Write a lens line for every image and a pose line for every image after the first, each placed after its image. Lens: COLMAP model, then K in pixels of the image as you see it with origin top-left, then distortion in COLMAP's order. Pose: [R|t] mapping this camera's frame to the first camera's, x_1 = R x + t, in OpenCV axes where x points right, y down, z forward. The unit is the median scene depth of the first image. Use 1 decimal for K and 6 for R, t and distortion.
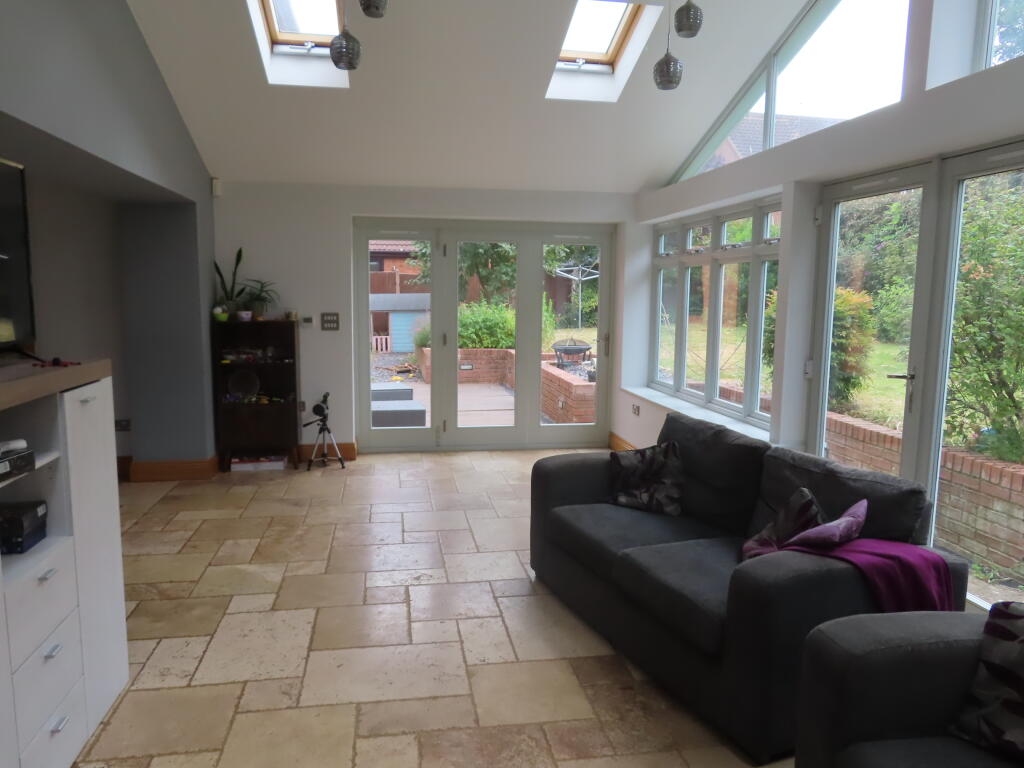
lens RADIAL K [[729.0, 0, 511.5], [0, 729.0, 384.8], [0, 0, 1]] dist [-0.000472, -0.001384]
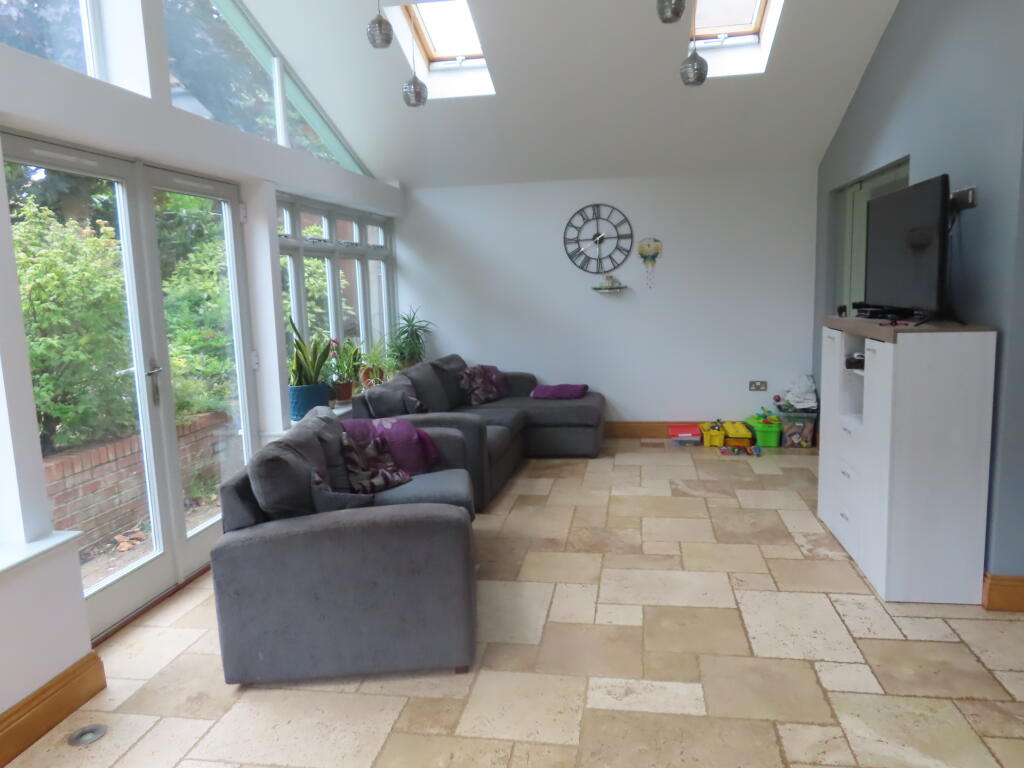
lens RADIAL K [[729.0, 0, 512.6], [0, 729.0, 385.3], [0, 0, 1]] dist [-0.000472, -0.001384]
pose [[-0.943830, -0.028587, 0.329193, -0.310313], [0.062024, 0.963215, 0.261475, -0.259519], [-0.324559, 0.267206, -0.907338, 2.016224]]
